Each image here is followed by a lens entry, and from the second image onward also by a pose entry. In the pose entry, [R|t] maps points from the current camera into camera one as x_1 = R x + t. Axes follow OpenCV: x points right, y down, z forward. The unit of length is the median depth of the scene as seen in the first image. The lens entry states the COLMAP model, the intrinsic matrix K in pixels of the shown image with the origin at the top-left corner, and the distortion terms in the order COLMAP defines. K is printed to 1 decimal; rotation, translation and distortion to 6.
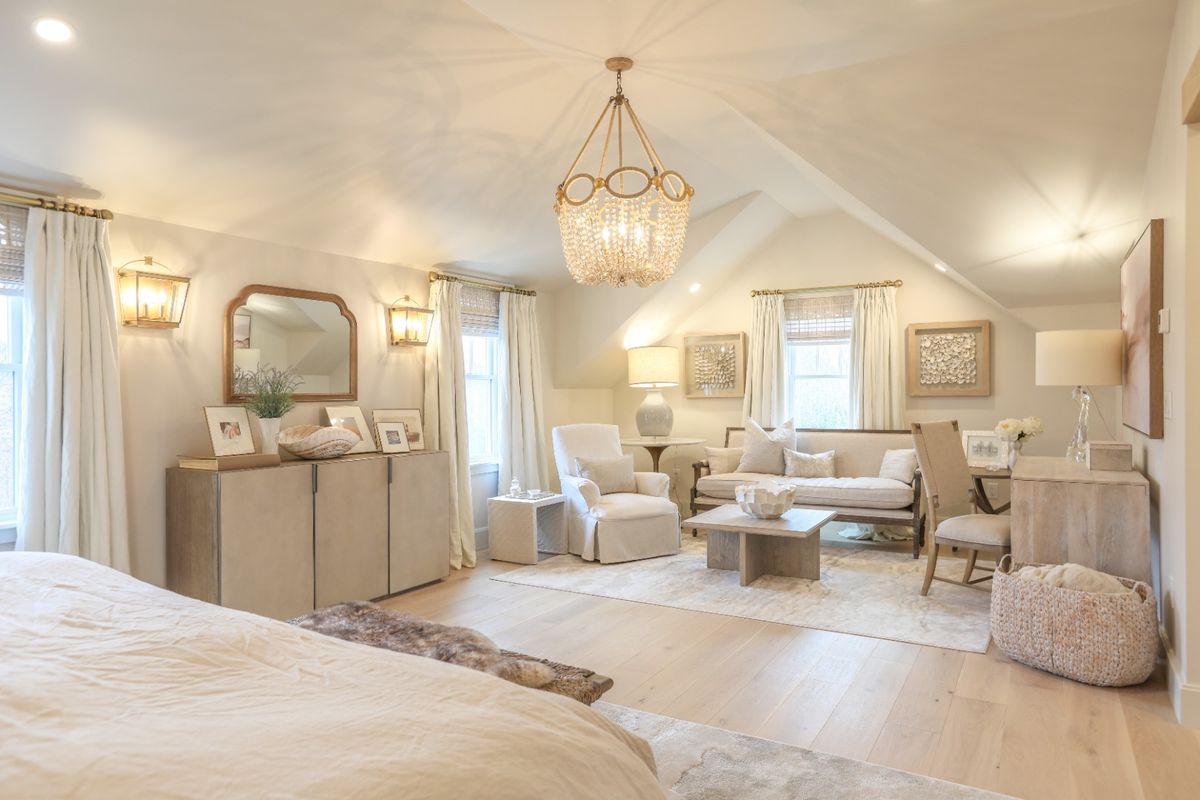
lens RADIAL K [[781.7, 0, 600.0], [0, 781.7, 397.2], [0, 0, 1]] dist [-0.005916, 0.003123]
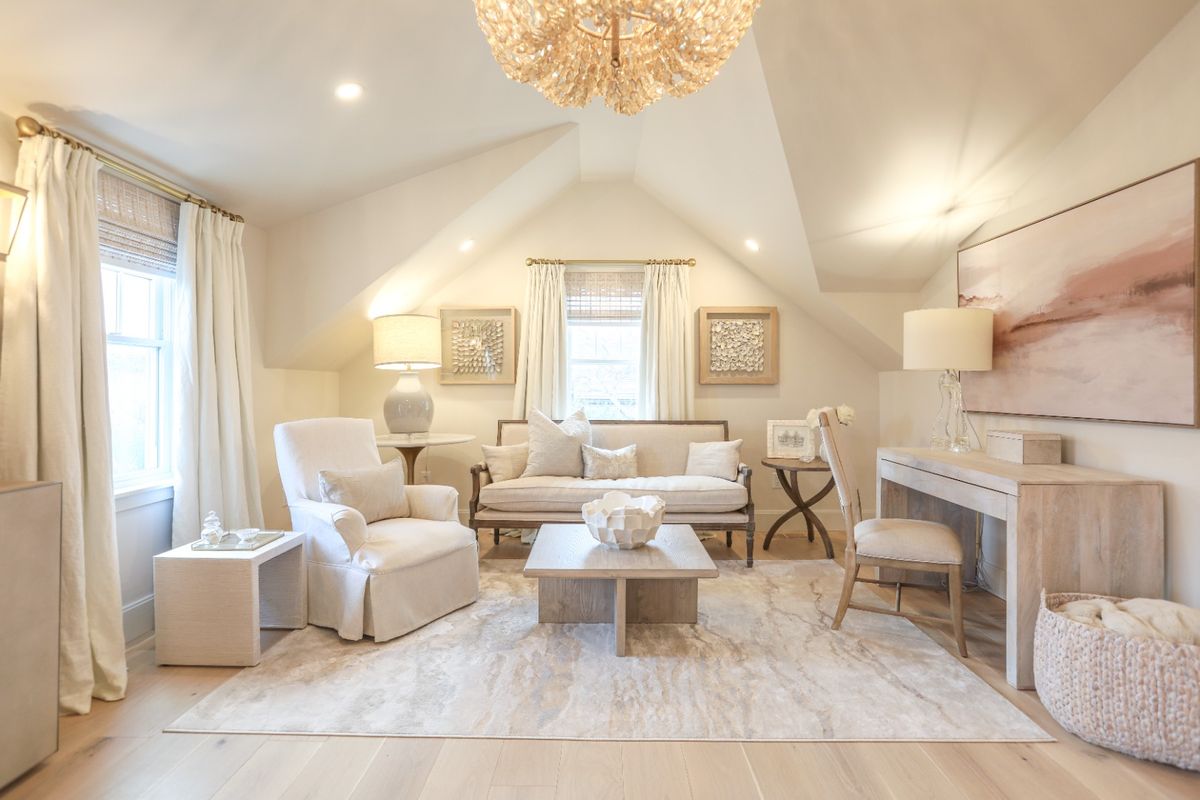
lens RADIAL K [[654.3, 0, 631.4], [0, 654.3, 385.4], [0, 0, 1]] dist [-0.035438, 0.017647]
pose [[0.867153, 0.010151, 0.497938, -0.075560], [-0.004995, 0.999919, -0.011686, 0.011592], [-0.498016, 0.007646, 0.867134, 0.415620]]
